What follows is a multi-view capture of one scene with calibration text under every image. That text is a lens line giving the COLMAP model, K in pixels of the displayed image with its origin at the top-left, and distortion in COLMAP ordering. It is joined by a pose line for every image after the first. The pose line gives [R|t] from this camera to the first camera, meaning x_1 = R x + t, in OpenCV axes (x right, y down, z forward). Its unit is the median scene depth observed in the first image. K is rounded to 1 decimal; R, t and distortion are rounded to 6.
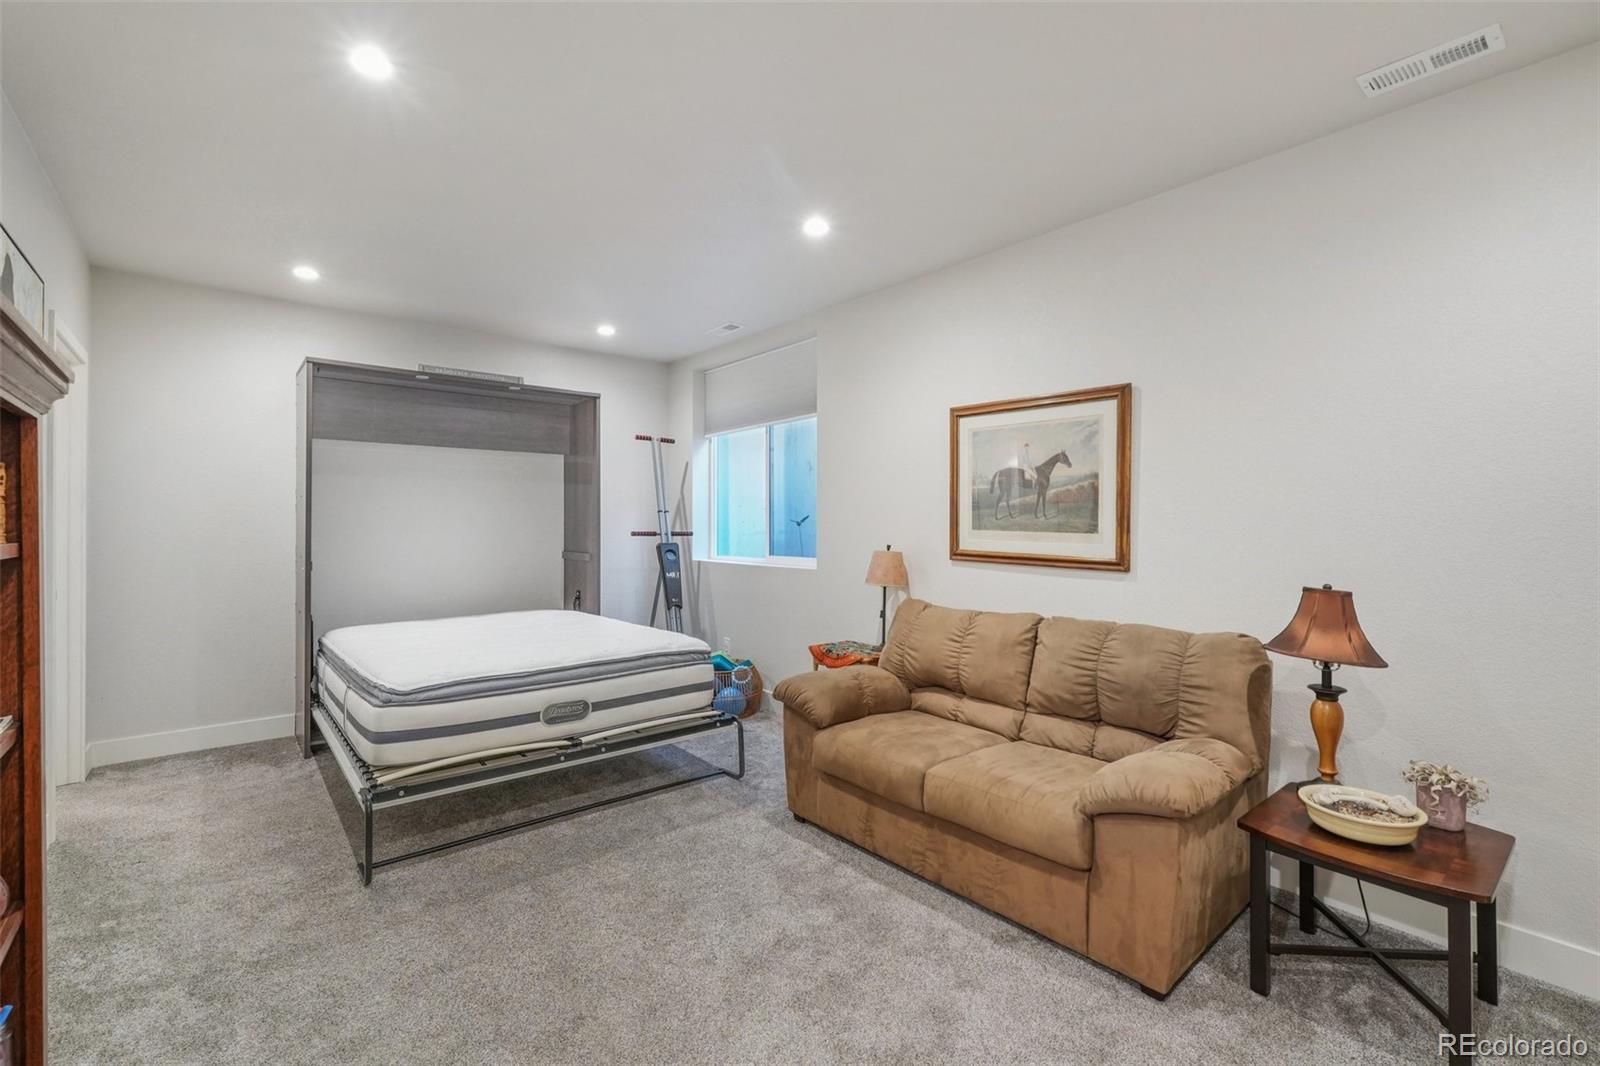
lens RADIAL K [[687.8, 0, 807.6], [0, 687.8, 525.4], [0, 0, 1]] dist [-0.001910, 0.000027]
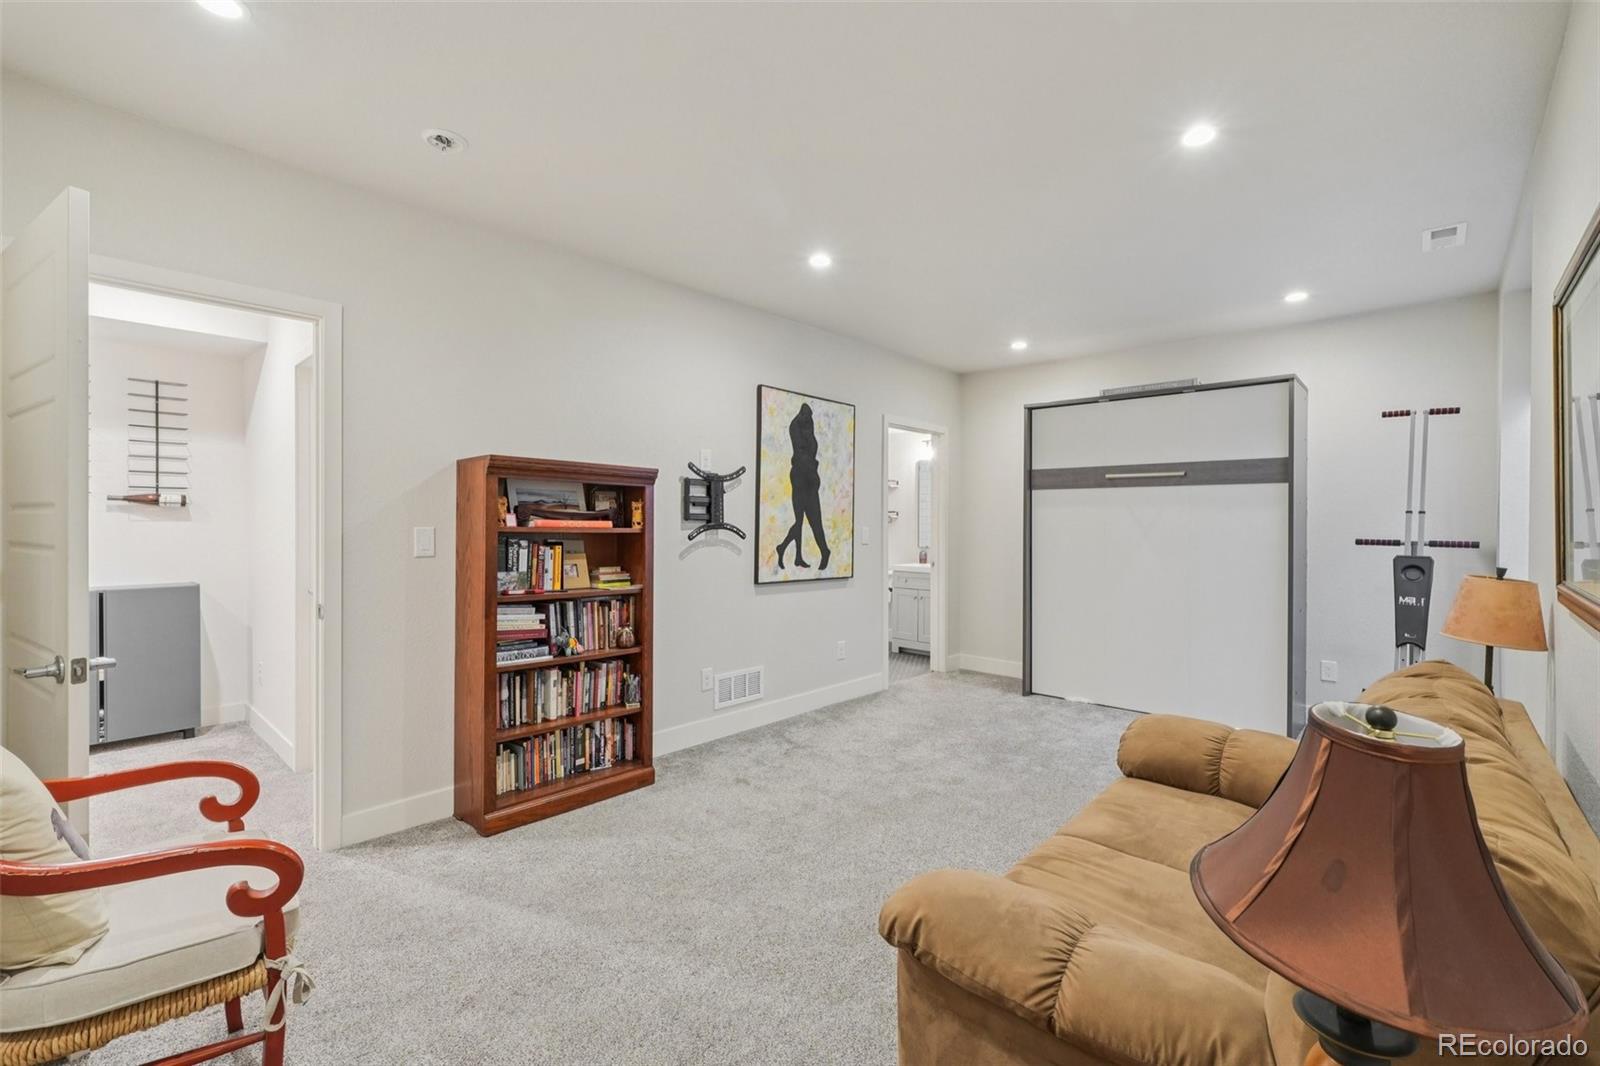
lens RADIAL K [[687.8, 0, 807.6], [0, 687.8, 525.4], [0, 0, 1]] dist [-0.001910, 0.000027]
pose [[0.128955, 0.005135, -0.991637, 0.427109], [-0.009766, 0.999945, 0.003908, -0.003222], [0.991602, 0.009181, 0.128998, 0.283406]]
